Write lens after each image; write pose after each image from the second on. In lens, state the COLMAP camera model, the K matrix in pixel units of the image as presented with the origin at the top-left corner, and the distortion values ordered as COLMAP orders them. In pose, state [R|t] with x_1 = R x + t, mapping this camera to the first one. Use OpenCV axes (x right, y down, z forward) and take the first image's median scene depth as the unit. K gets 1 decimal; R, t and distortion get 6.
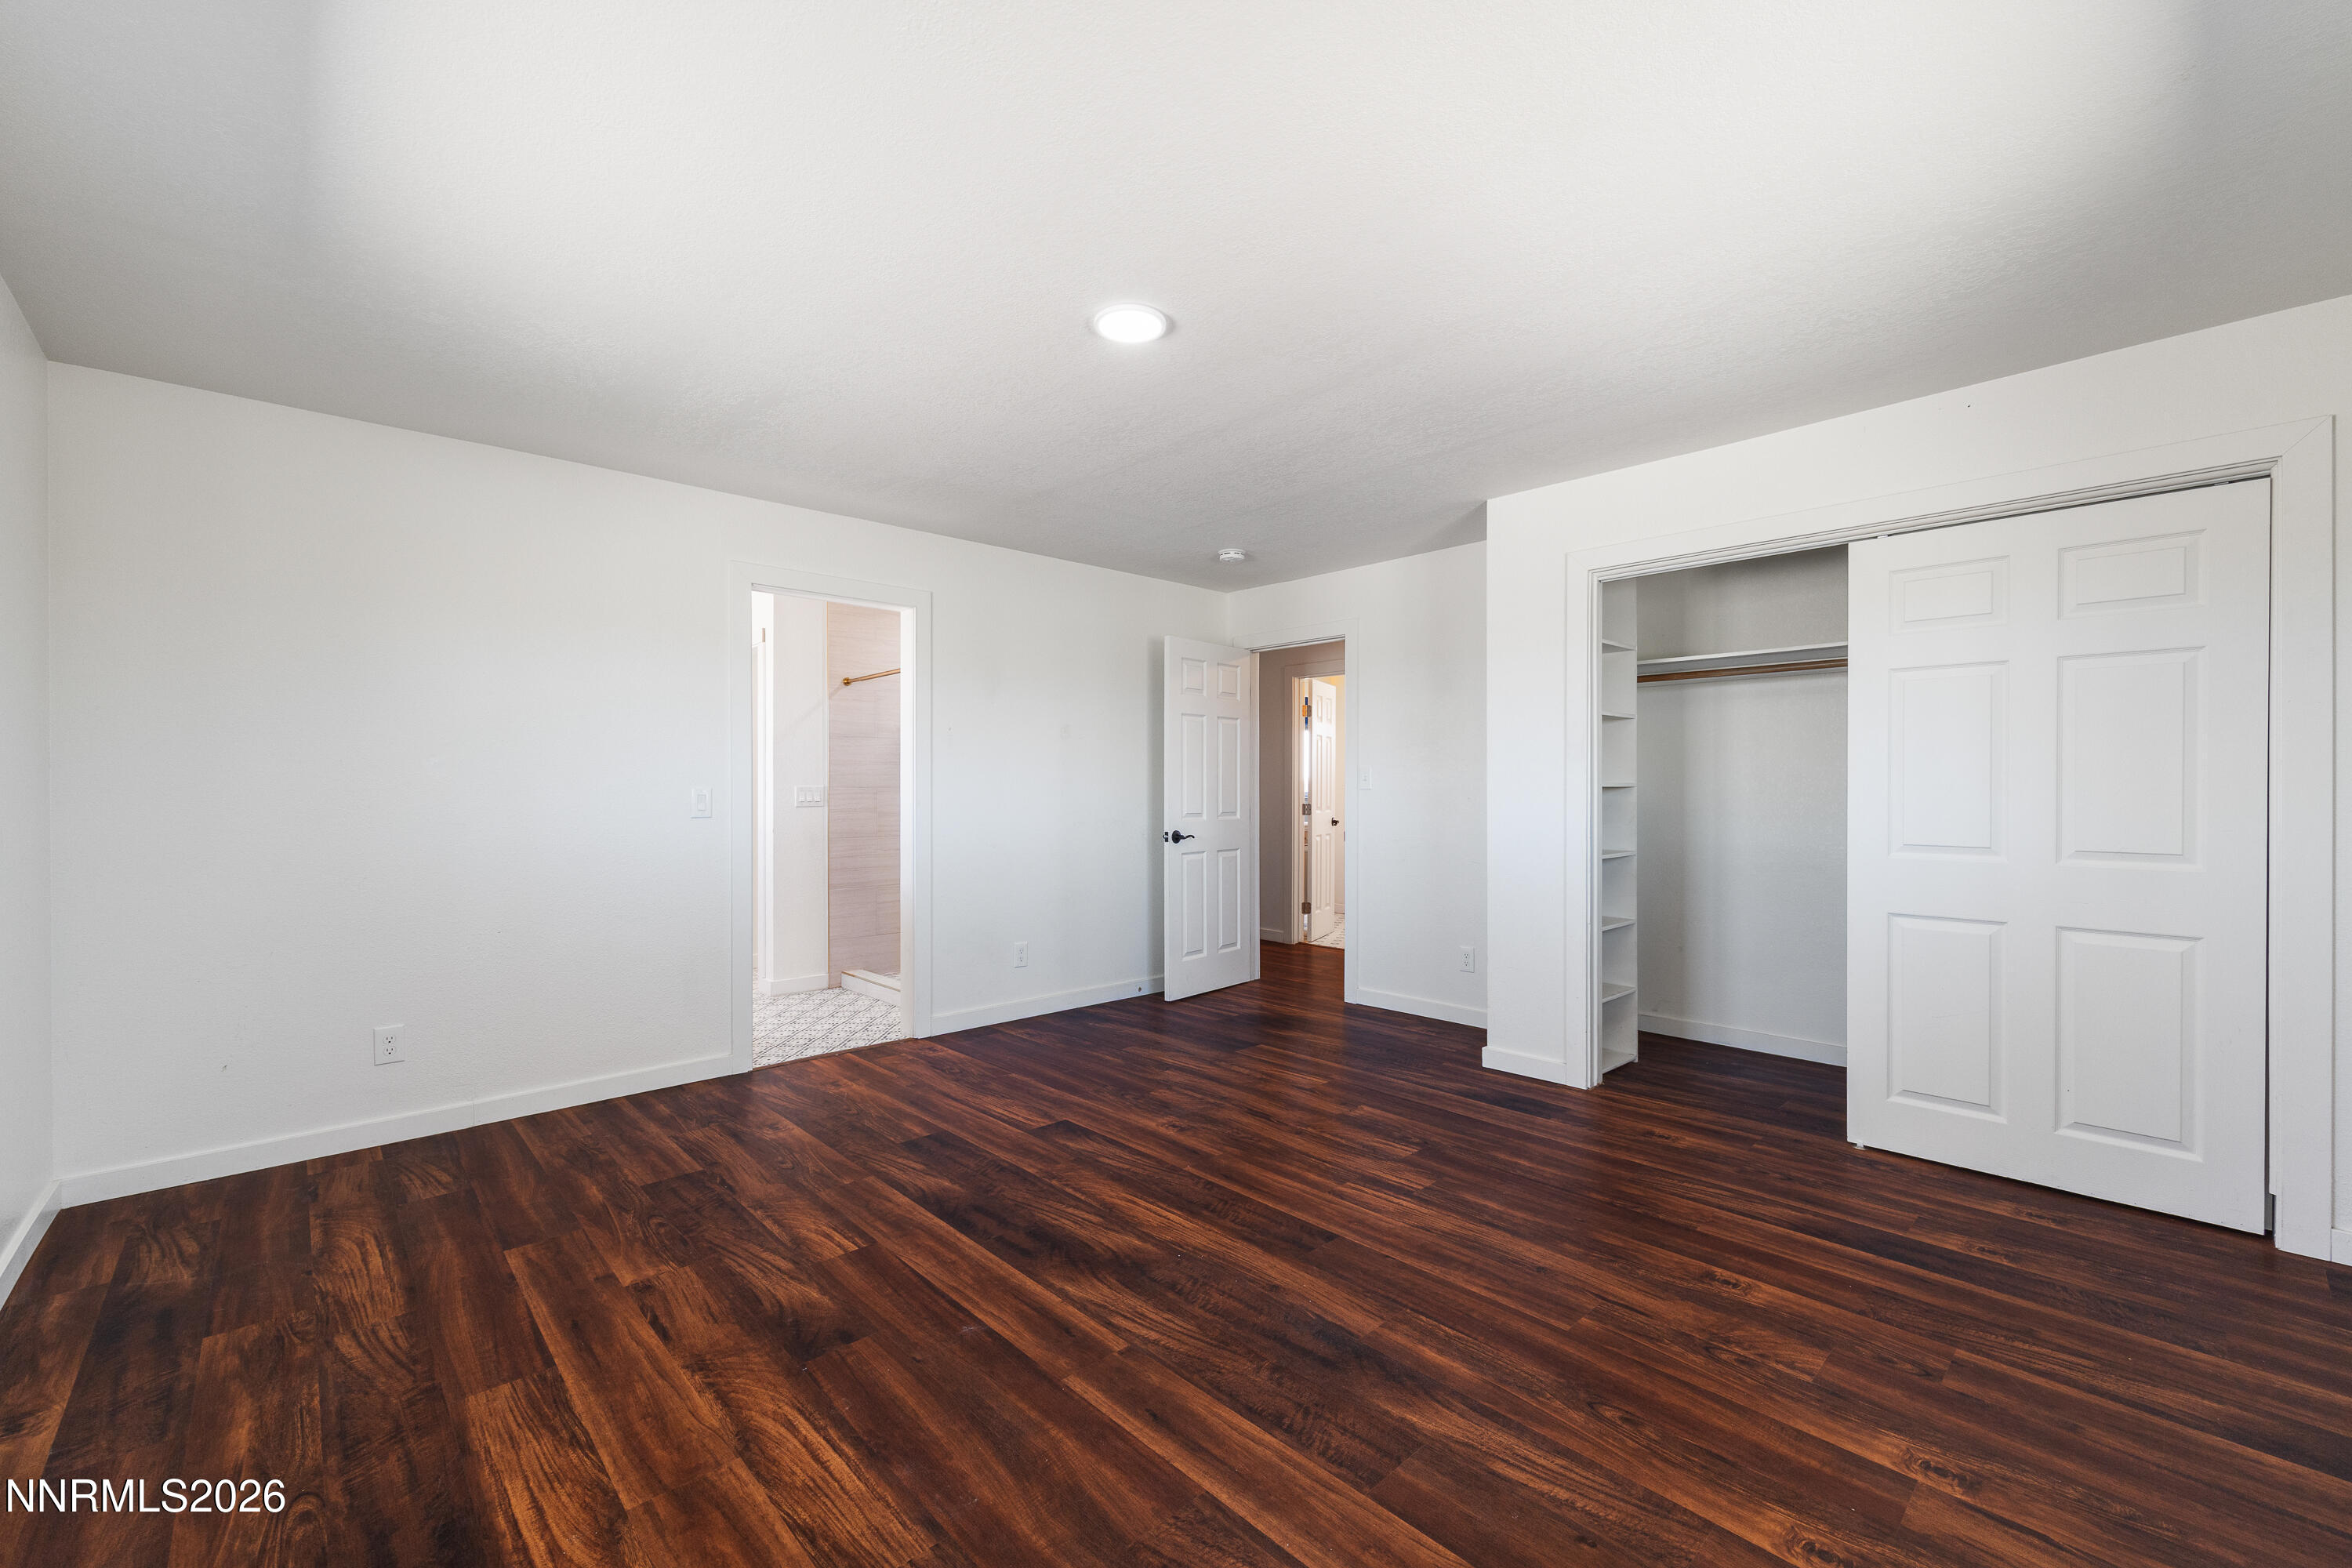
lens RADIAL K [[939.0, 0, 1173.9], [0, 939.0, 788.4], [0, 0, 1]] dist [0.000301, 0.000269]
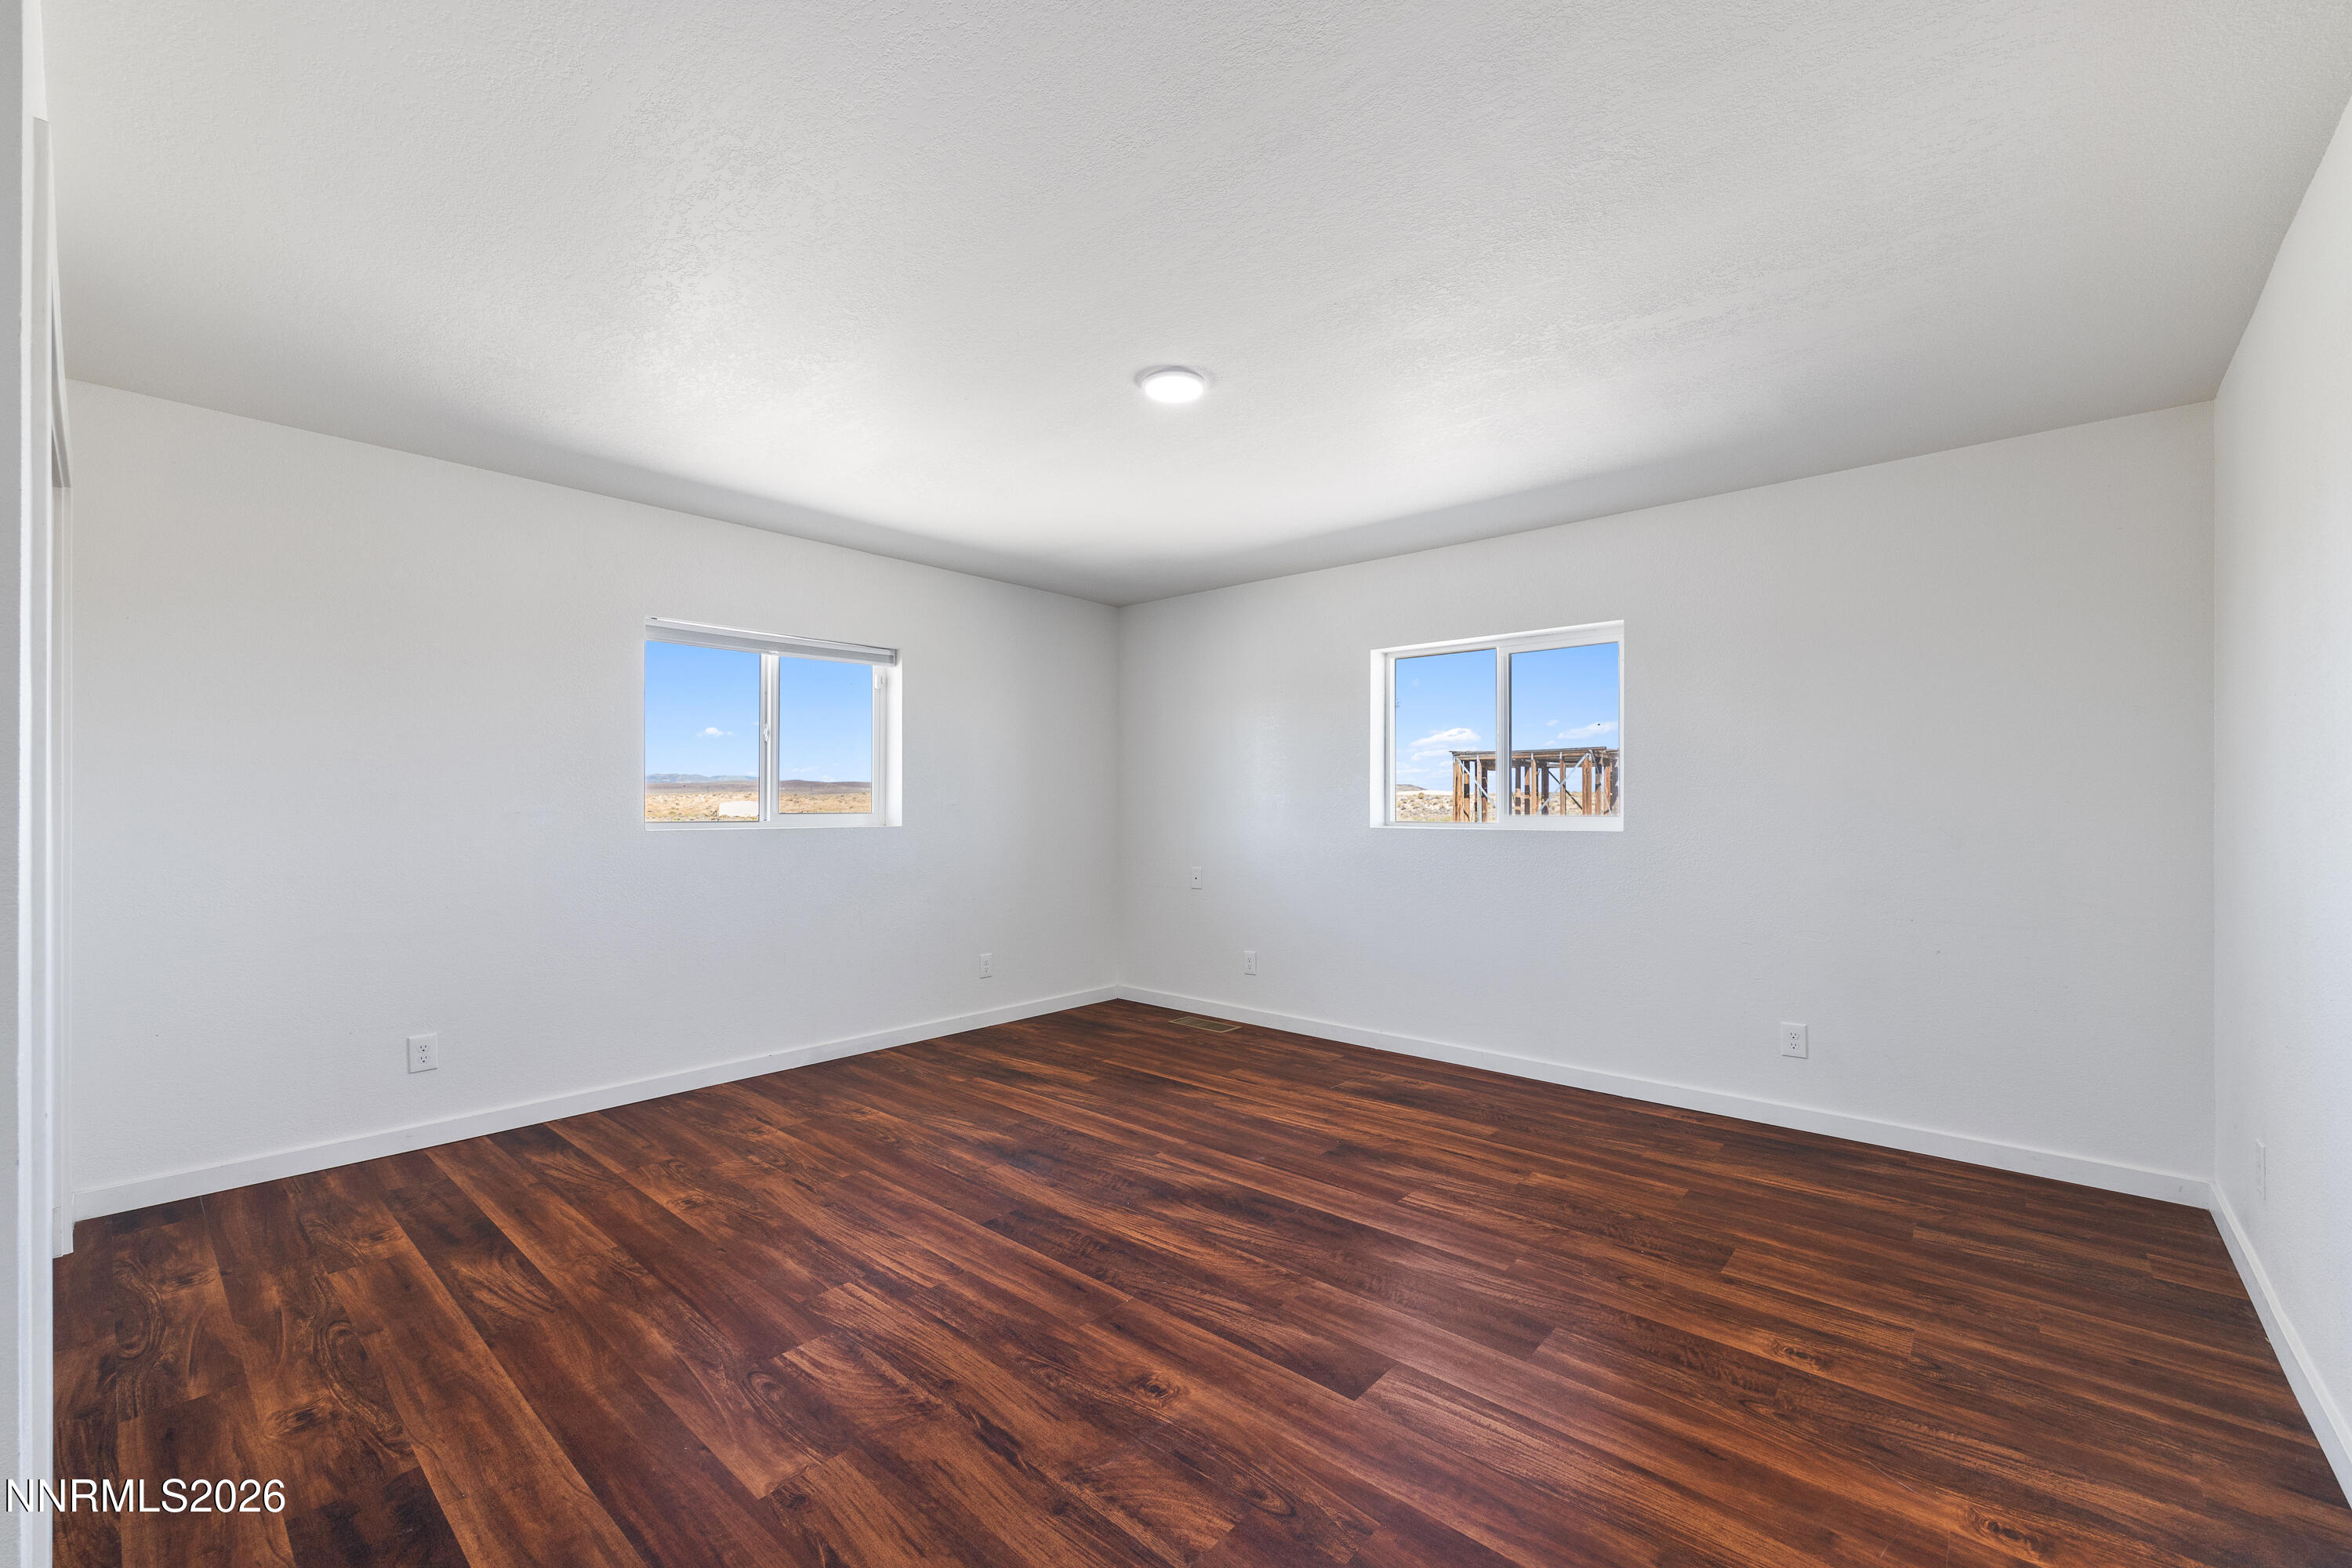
lens RADIAL K [[939.0, 0, 1173.9], [0, 939.0, 788.4], [0, 0, 1]] dist [0.000301, 0.000269]
pose [[-0.994979, 0.000337, -0.100078, 0.062590], [0.002429, 0.999781, -0.020778, 0.001102], [0.100050, -0.020917, -0.994763, 2.067123]]
